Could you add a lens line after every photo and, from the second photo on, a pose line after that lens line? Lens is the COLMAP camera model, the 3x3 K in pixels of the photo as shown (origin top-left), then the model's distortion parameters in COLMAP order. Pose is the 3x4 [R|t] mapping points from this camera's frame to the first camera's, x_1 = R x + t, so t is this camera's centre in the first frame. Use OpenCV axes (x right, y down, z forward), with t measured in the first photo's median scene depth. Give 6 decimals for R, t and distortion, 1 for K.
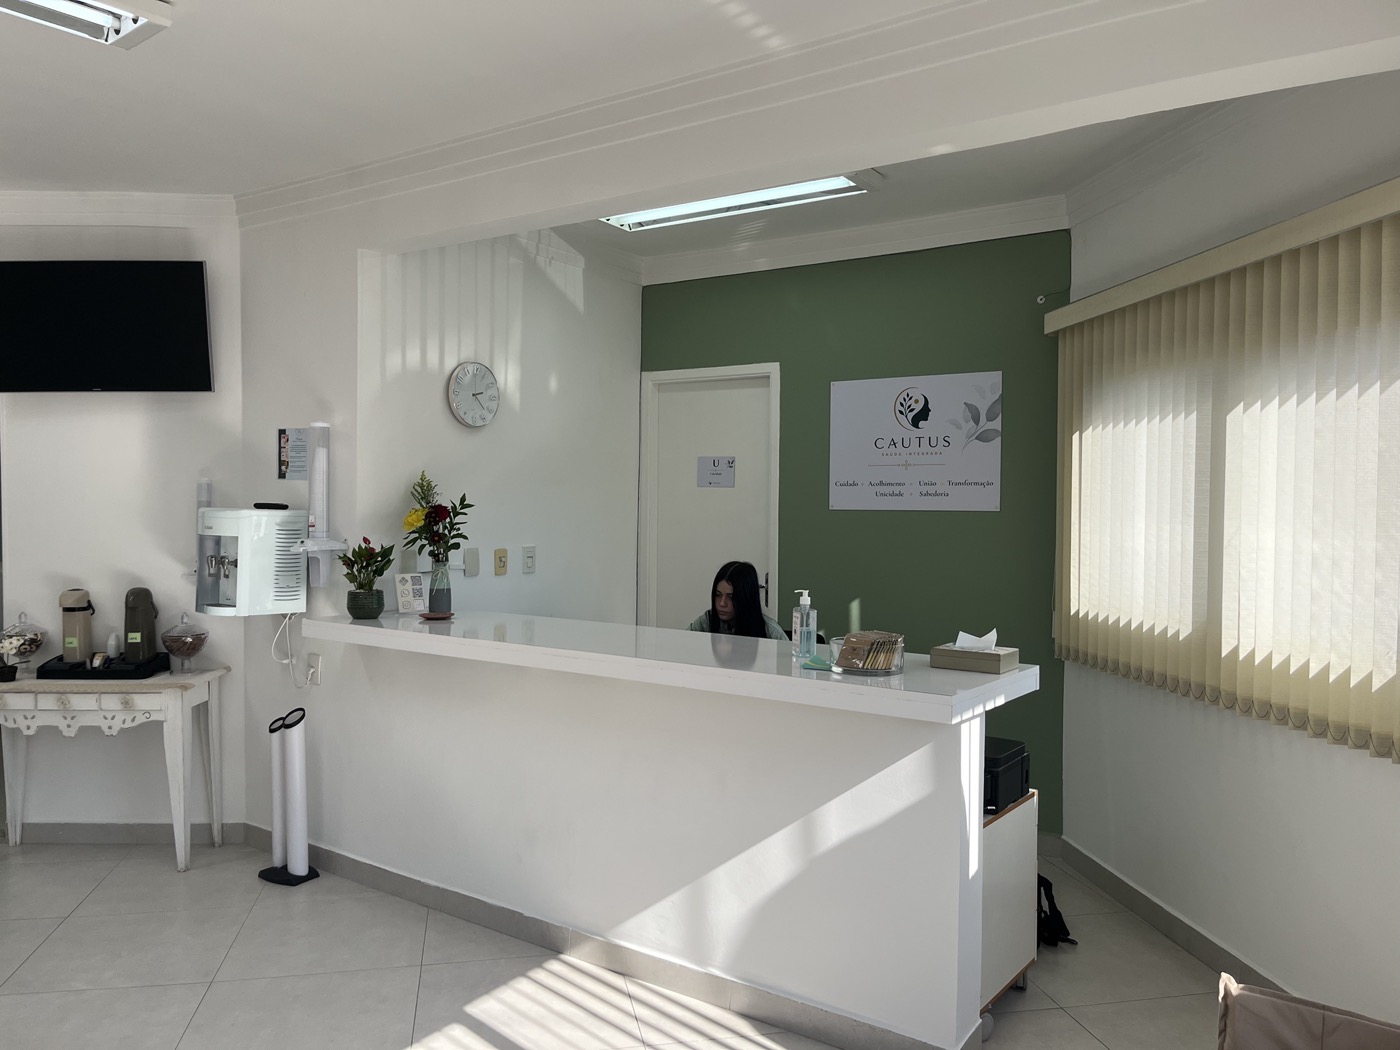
lens RADIAL K [[1071.7, 0, 701.1], [0, 1071.7, 524.8], [0, 0, 1]] dist [0.040594, -0.005185]
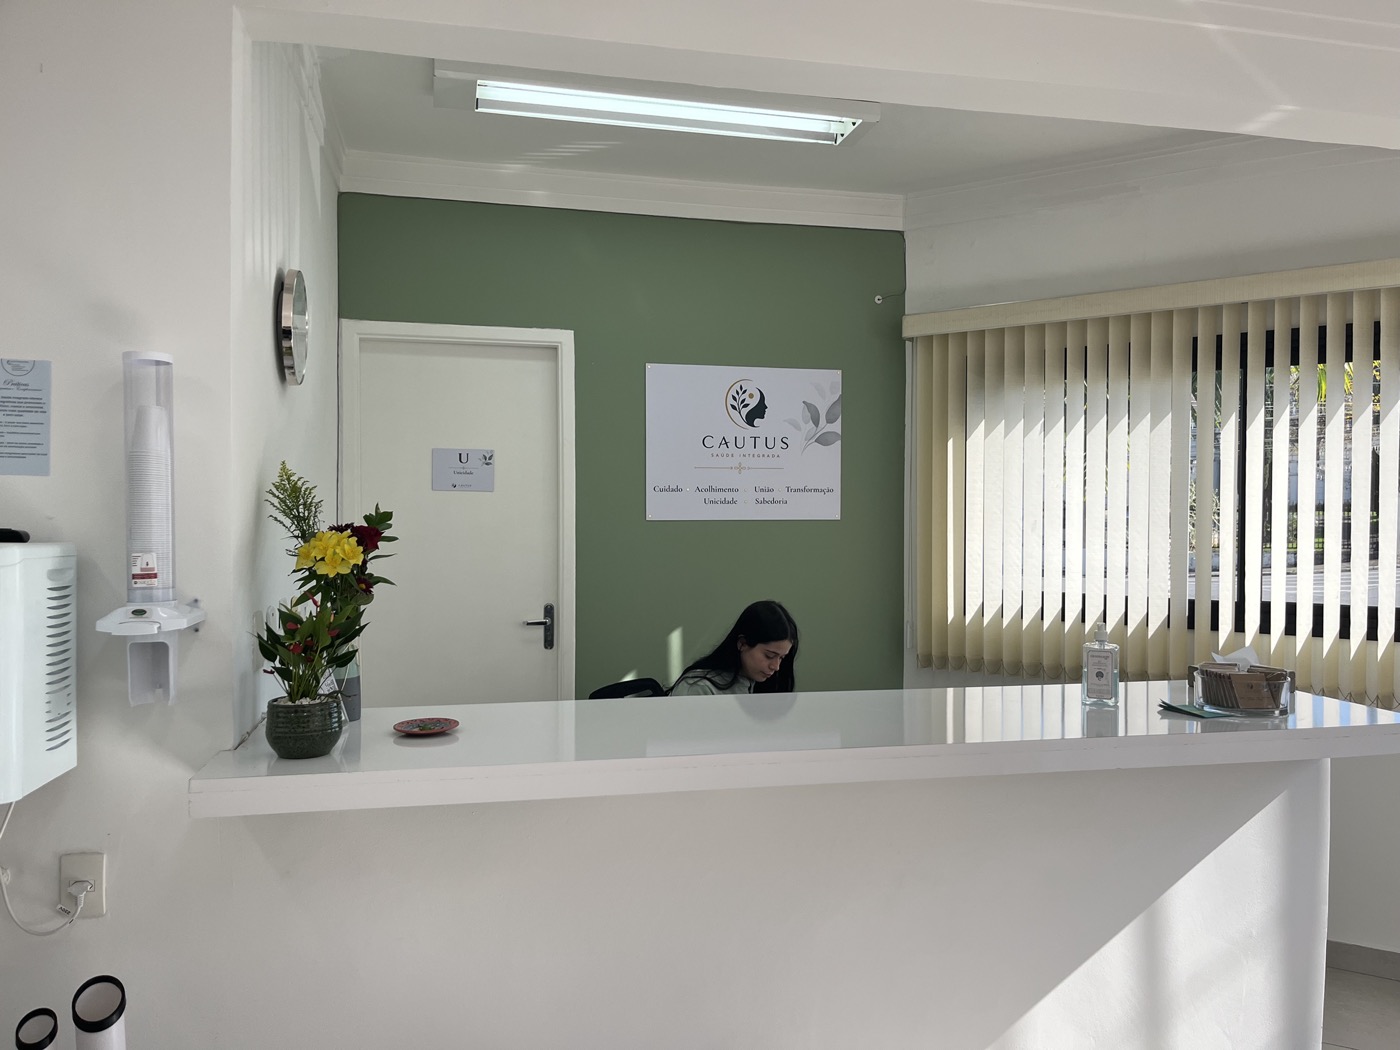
lens RADIAL K [[1071.7, 0, 700.1], [0, 1071.7, 523.1], [0, 0, 1]] dist [0.040594, -0.005185]
pose [[0.666948, -0.017150, 0.744907, -0.479818], [0.018445, 0.999809, 0.006504, -0.017662], [-0.744876, 0.009402, 0.667137, 0.449761]]
